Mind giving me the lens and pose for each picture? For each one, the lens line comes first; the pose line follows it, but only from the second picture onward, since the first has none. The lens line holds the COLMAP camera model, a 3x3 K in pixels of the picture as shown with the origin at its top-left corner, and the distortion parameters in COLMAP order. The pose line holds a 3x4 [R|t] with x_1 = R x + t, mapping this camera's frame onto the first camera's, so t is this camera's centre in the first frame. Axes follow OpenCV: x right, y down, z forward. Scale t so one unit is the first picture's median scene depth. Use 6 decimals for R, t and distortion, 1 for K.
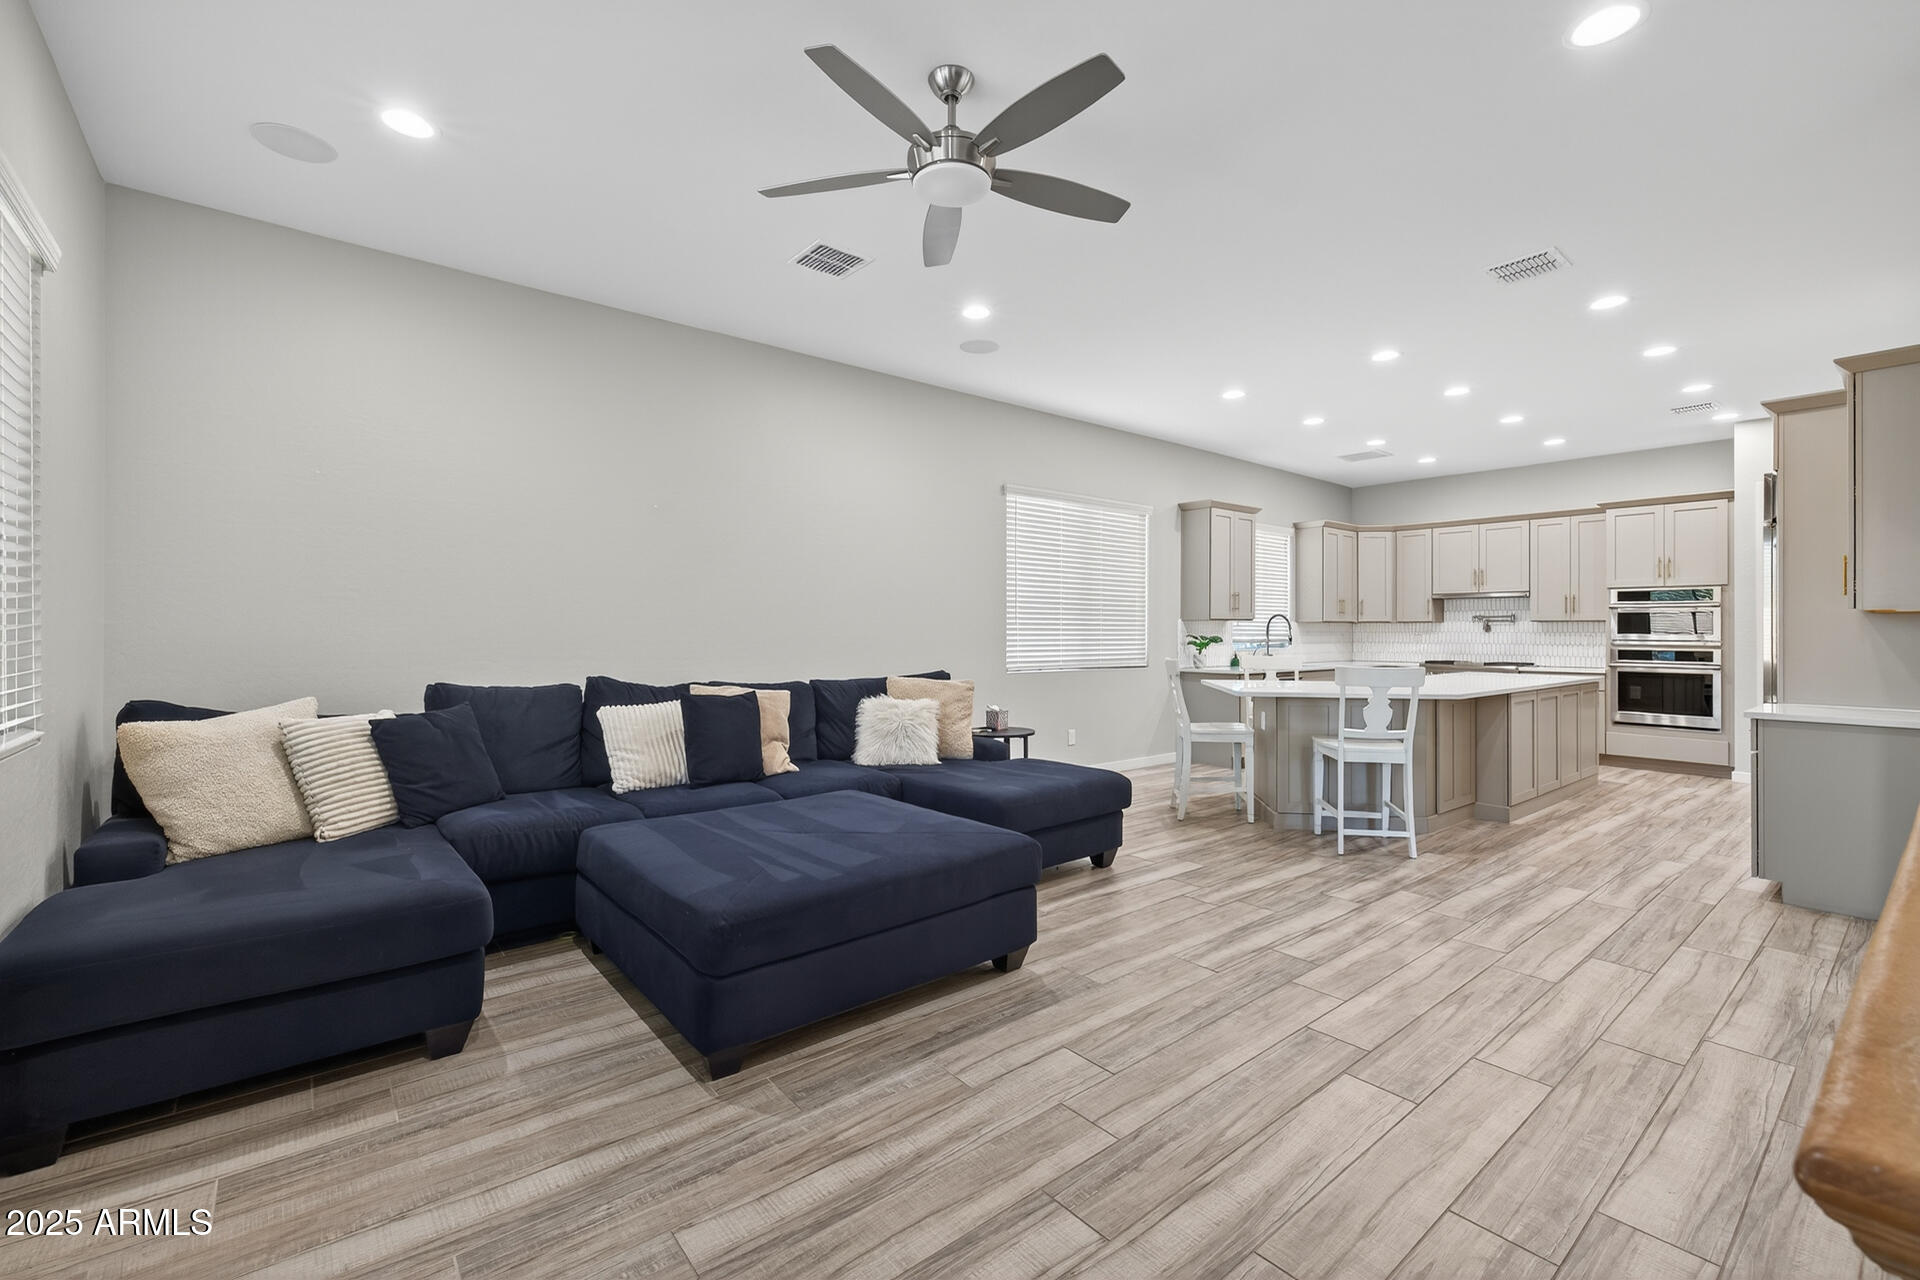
lens RADIAL K [[796.9, 0, 962.5], [0, 796.9, 626.3], [0, 0, 1]] dist [0.002453, 0.000367]
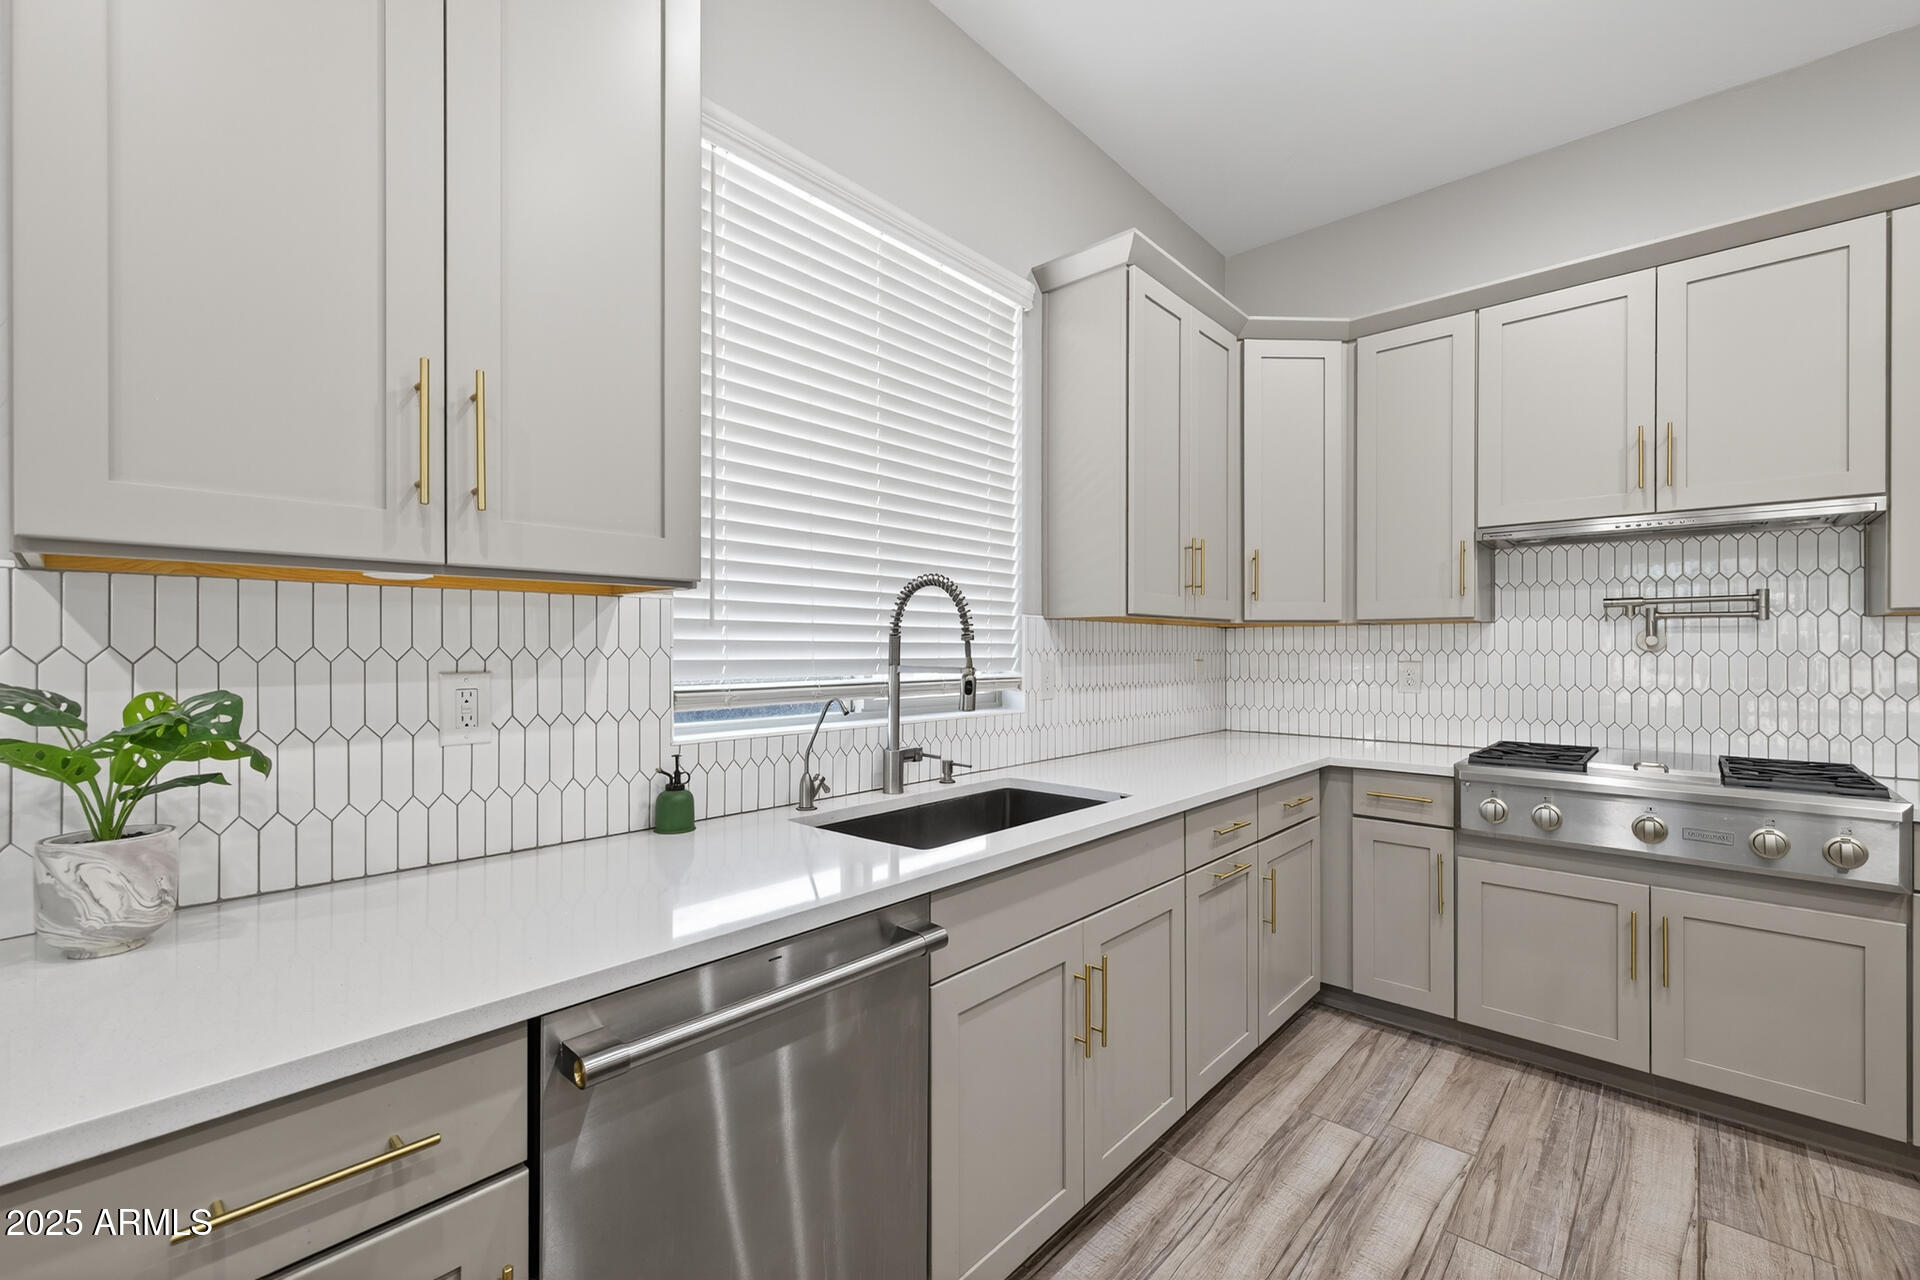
lens RADIAL K [[797.0, 0, 947.8], [0, 797.0, 647.7], [0, 0, 1]] dist [0.001369, 0.000009]
pose [[0.989795, 0.001650, 0.142492, 0.424888], [-0.001954, 0.999996, 0.001992, 0.006129], [-0.142488, -0.002250, 0.989794, 0.892936]]
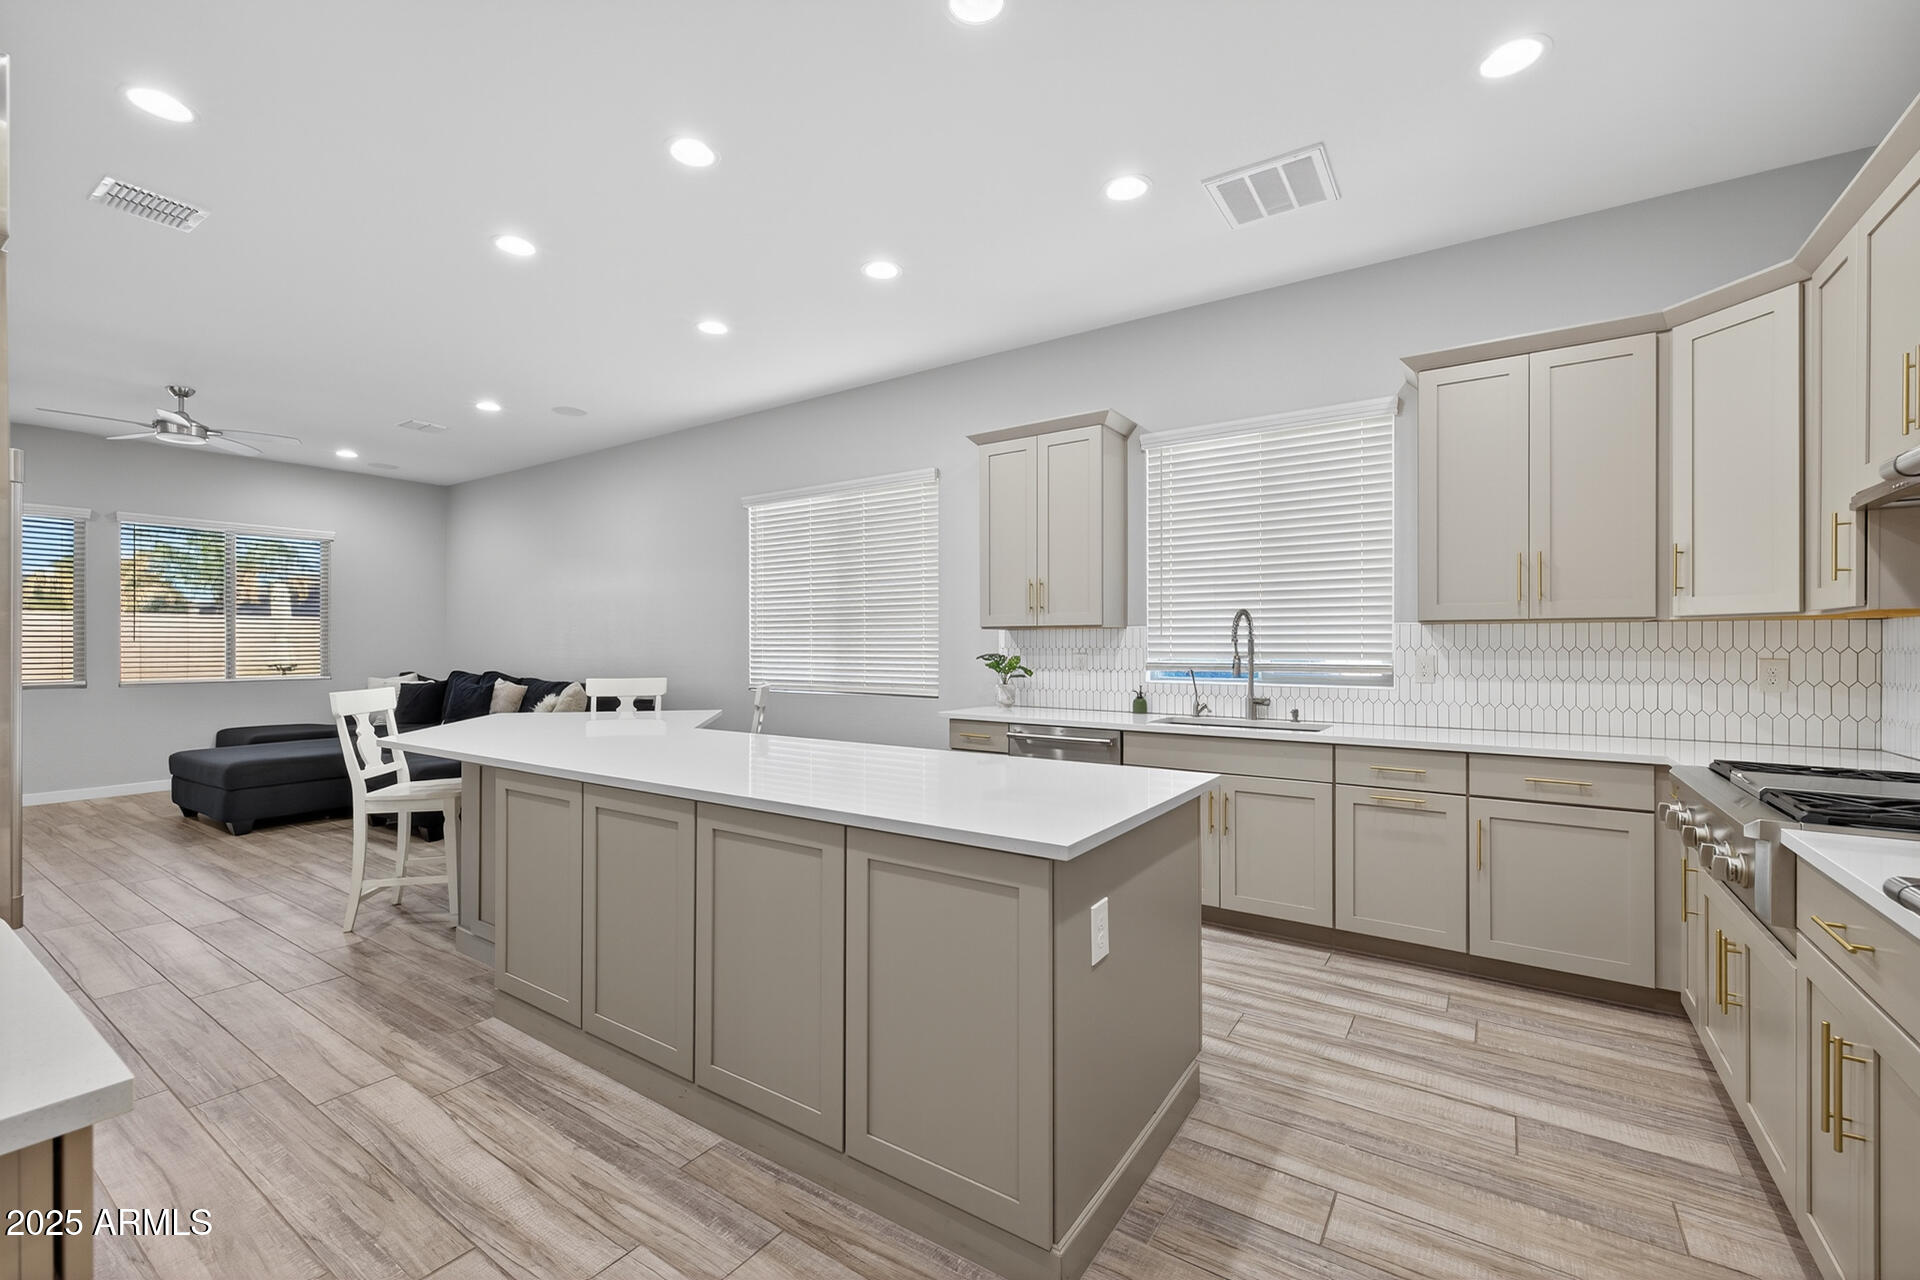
lens RADIAL K [[813.6, 0, 945.9], [0, 813.6, 641.9], [0, 0, 1]] dist [0.011604, -0.000967]
pose [[0.272990, -0.004563, -0.962006, 0.925290], [0.005419, 0.999980, -0.003205, 0.004676], [0.962002, -0.004338, 0.273009, 0.816992]]
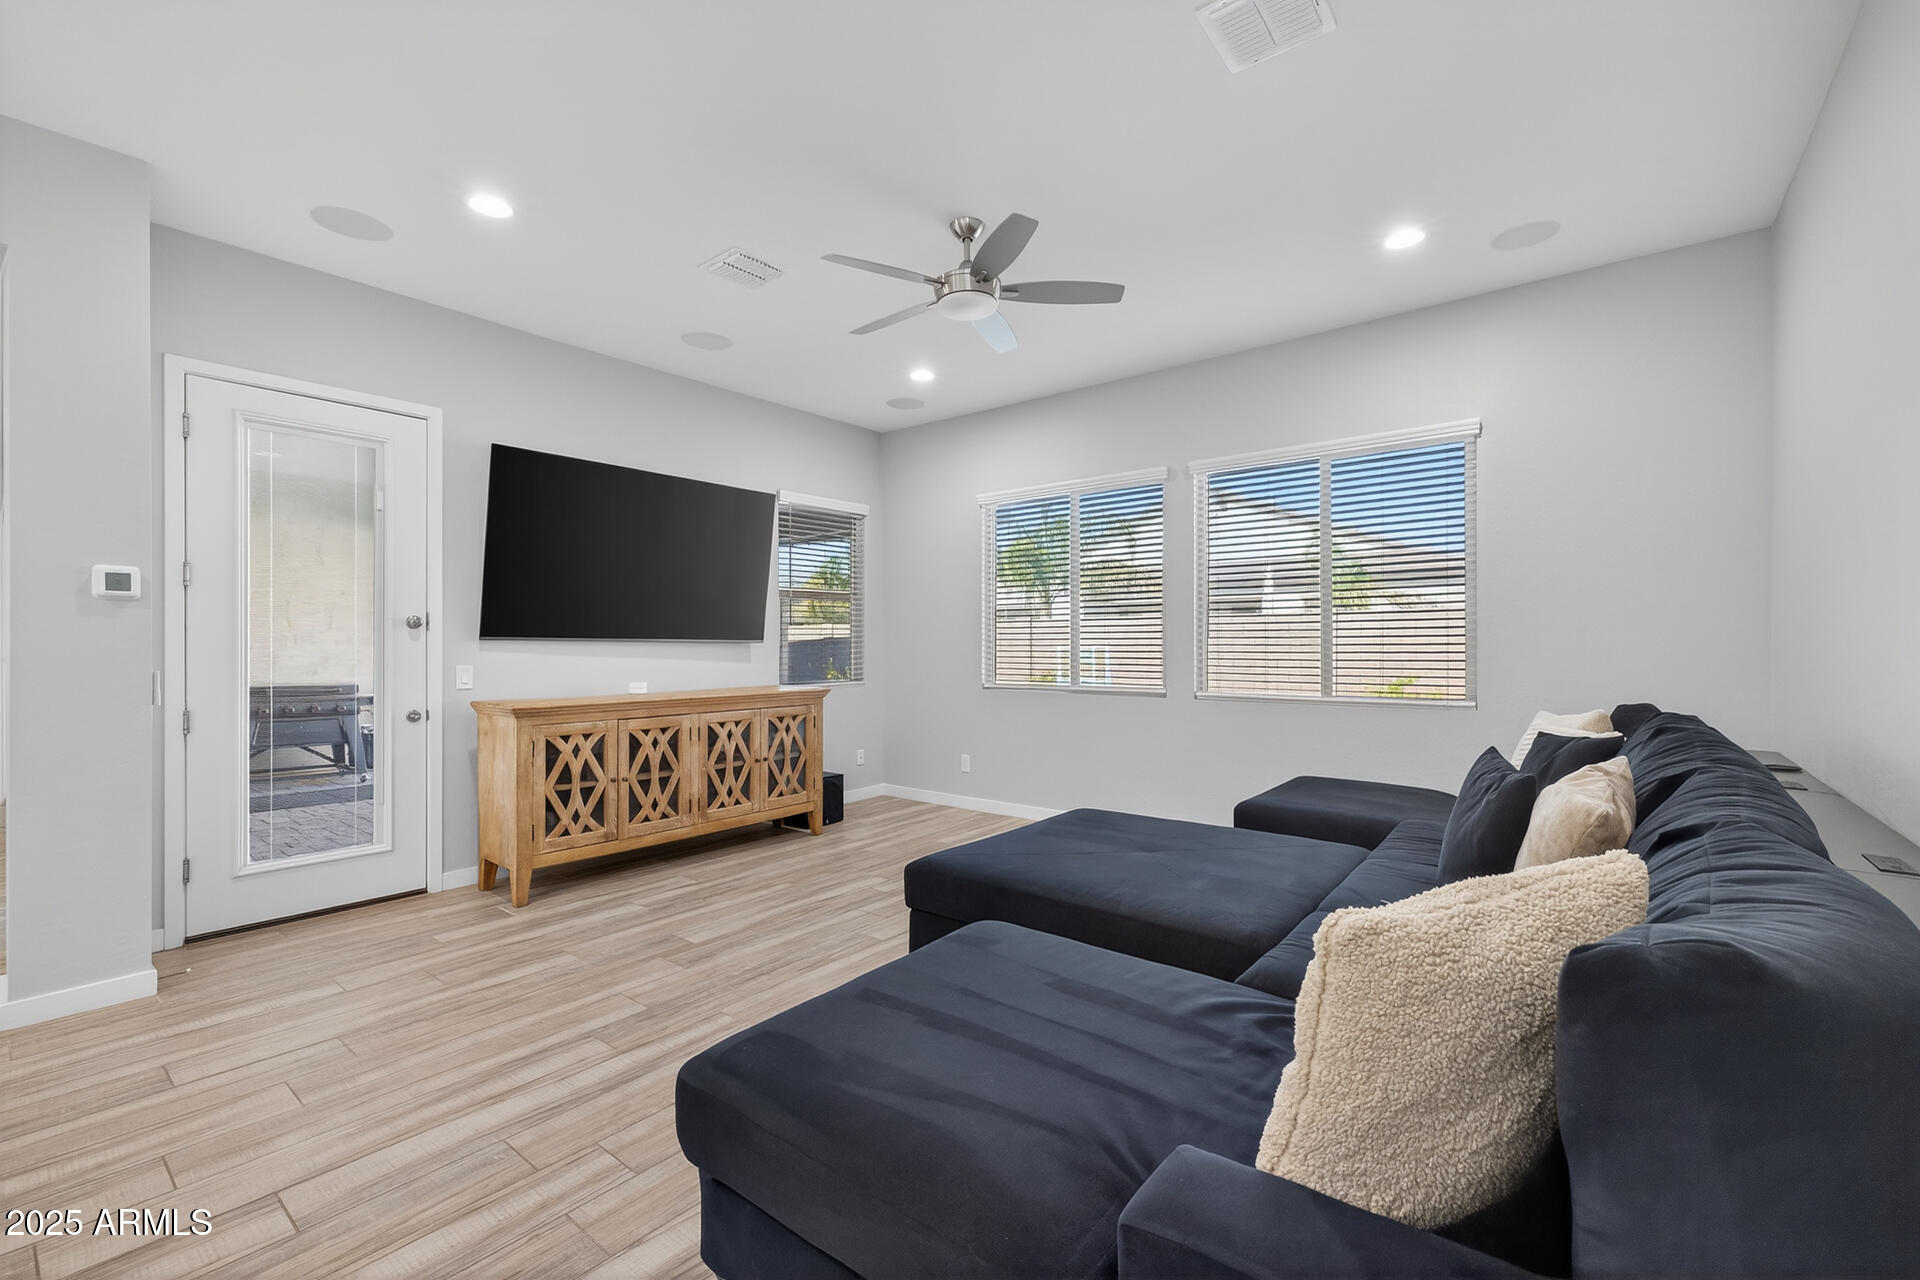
lens RADIAL K [[794.0, 0, 960.0], [0, 794.0, 640.0], [0, 0, 1]] dist [-0.031010, -0.000078]
pose [[-0.979895, 0.000957, -0.199509, 0.088514], [0.002018, 0.999985, -0.005117, 0.001654], [0.199501, -0.005417, -0.979883, 0.775040]]
